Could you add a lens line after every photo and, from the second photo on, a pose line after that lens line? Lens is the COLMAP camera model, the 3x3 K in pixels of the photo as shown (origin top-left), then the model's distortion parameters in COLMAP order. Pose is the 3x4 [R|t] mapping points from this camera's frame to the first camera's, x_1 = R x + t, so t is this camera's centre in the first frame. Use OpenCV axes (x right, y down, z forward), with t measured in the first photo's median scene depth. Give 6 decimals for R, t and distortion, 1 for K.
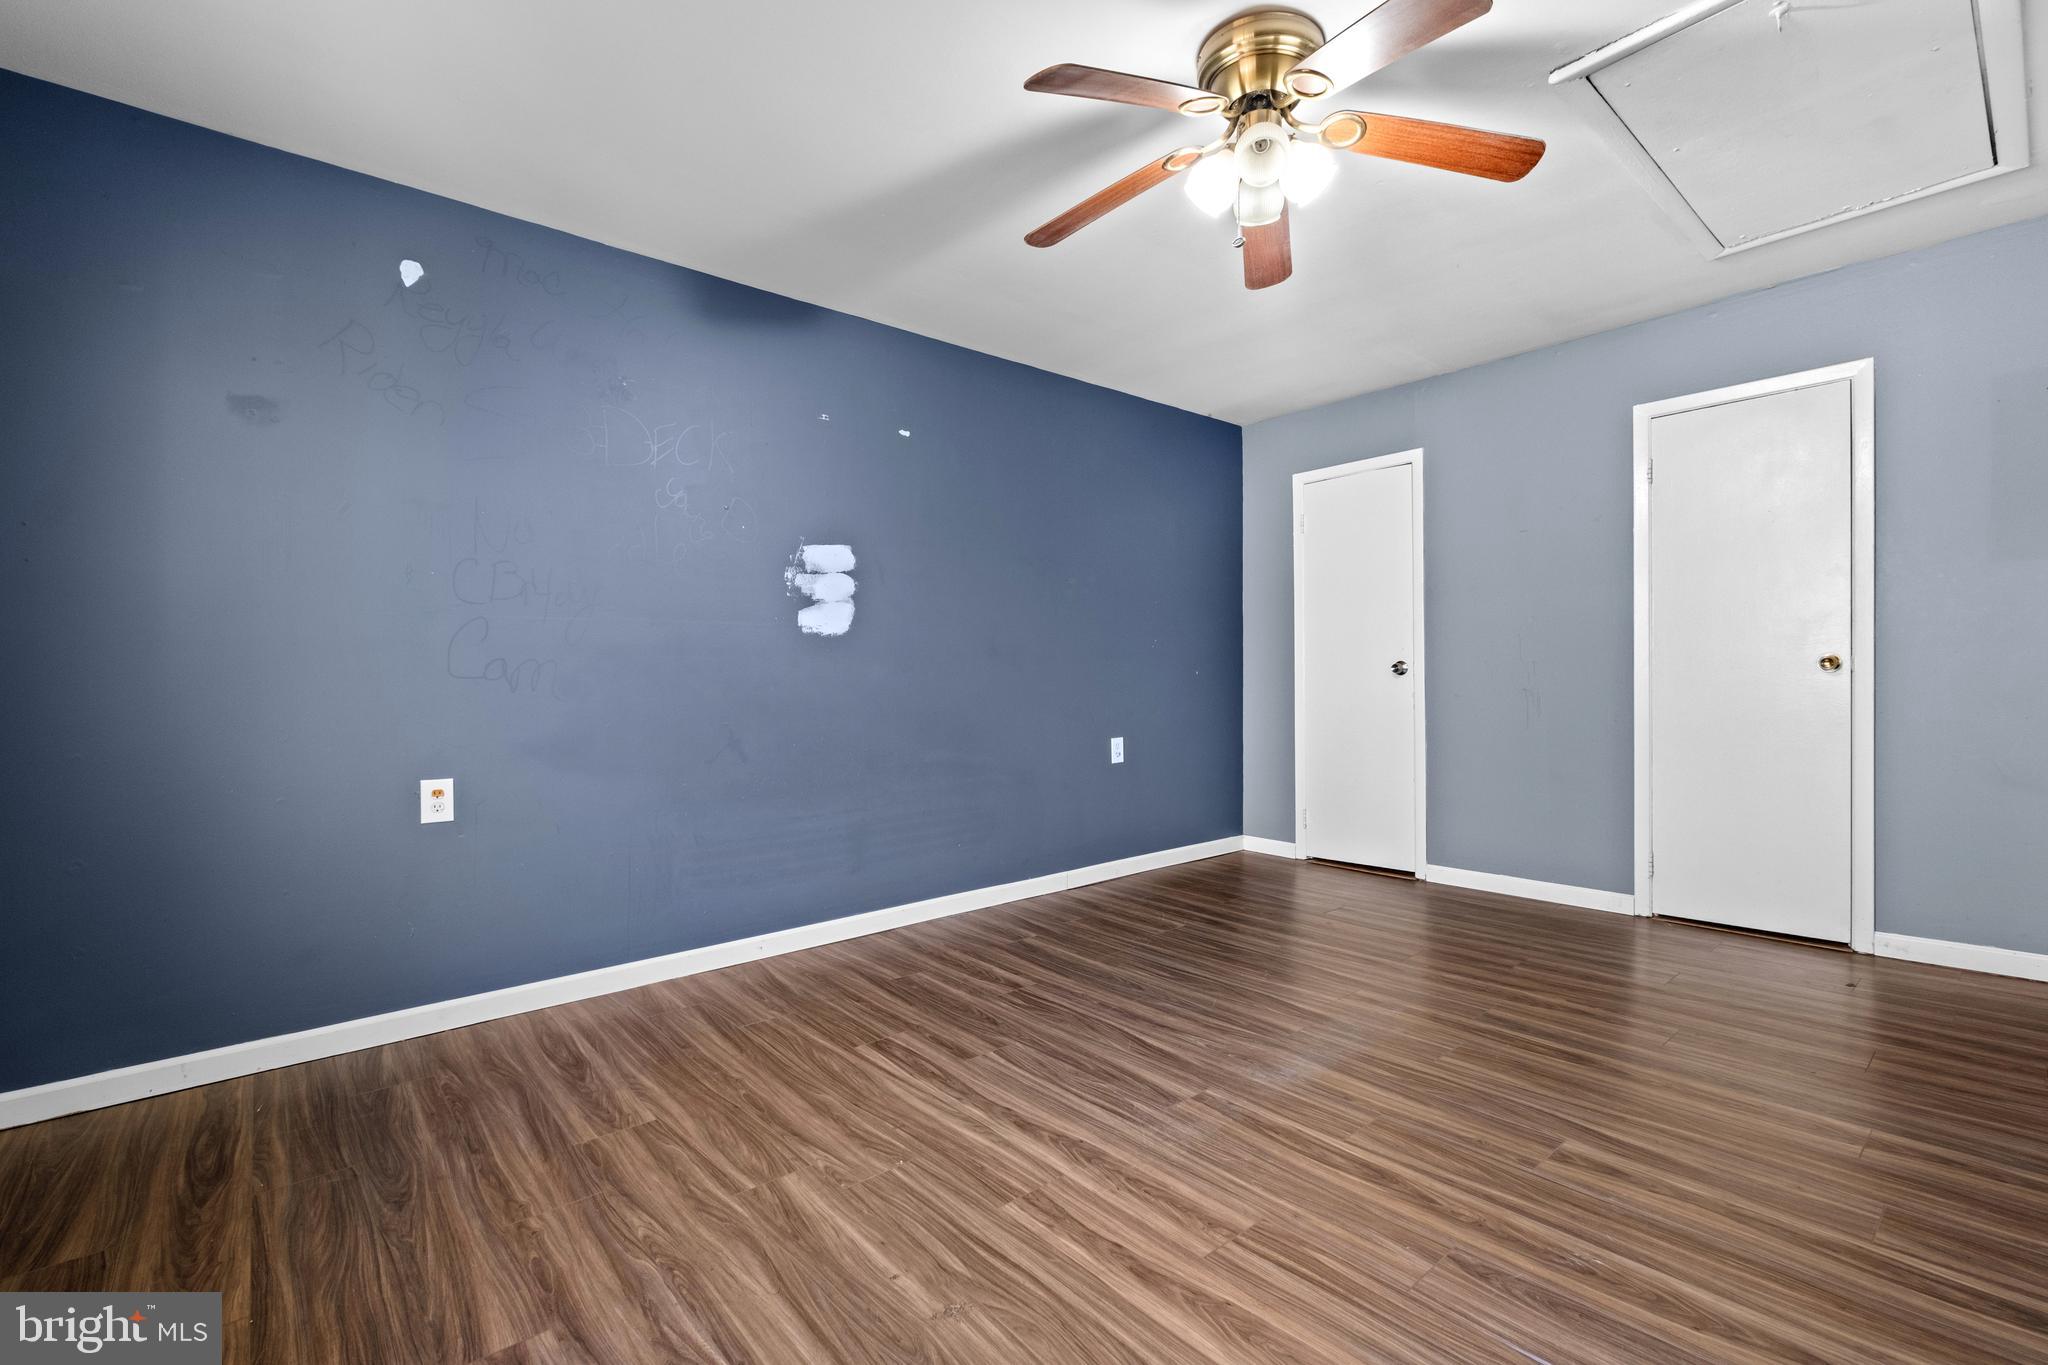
lens RADIAL K [[906.9, 0, 1052.9], [0, 906.9, 697.5], [0, 0, 1]] dist [-0.004903, 0.000218]
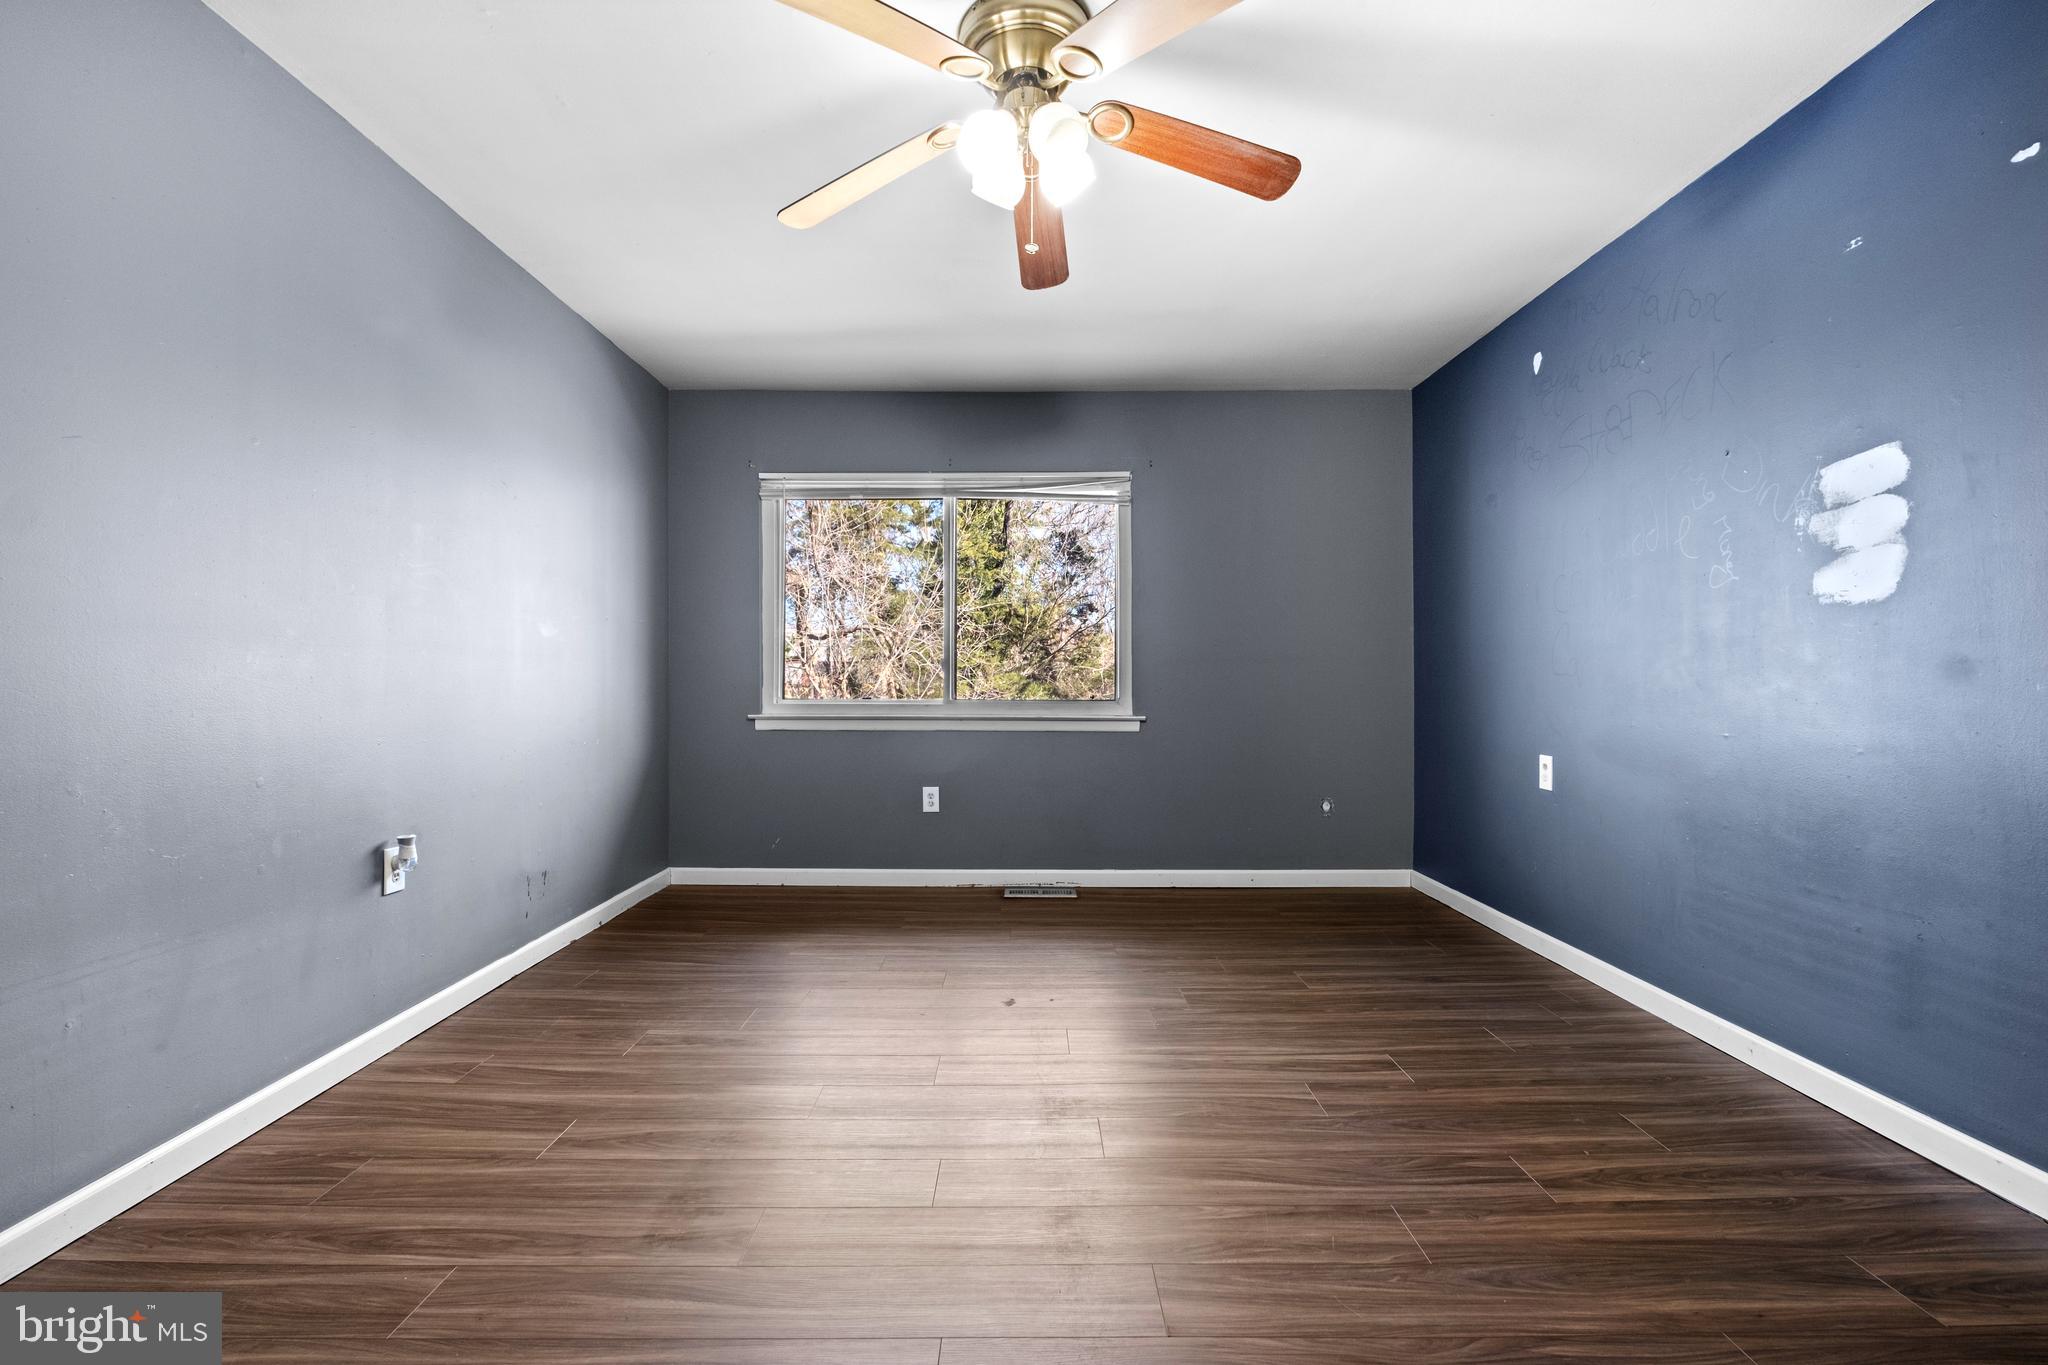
lens RADIAL K [[906.9, 0, 1013.0], [0, 906.9, 684.4], [0, 0, 1]] dist [-0.004903, 0.000218]
pose [[-0.675033, 0.020378, -0.737506, 0.772850], [-0.000163, 0.999614, 0.027770, -0.044662], [0.737788, 0.018866, -0.674769, 1.348521]]
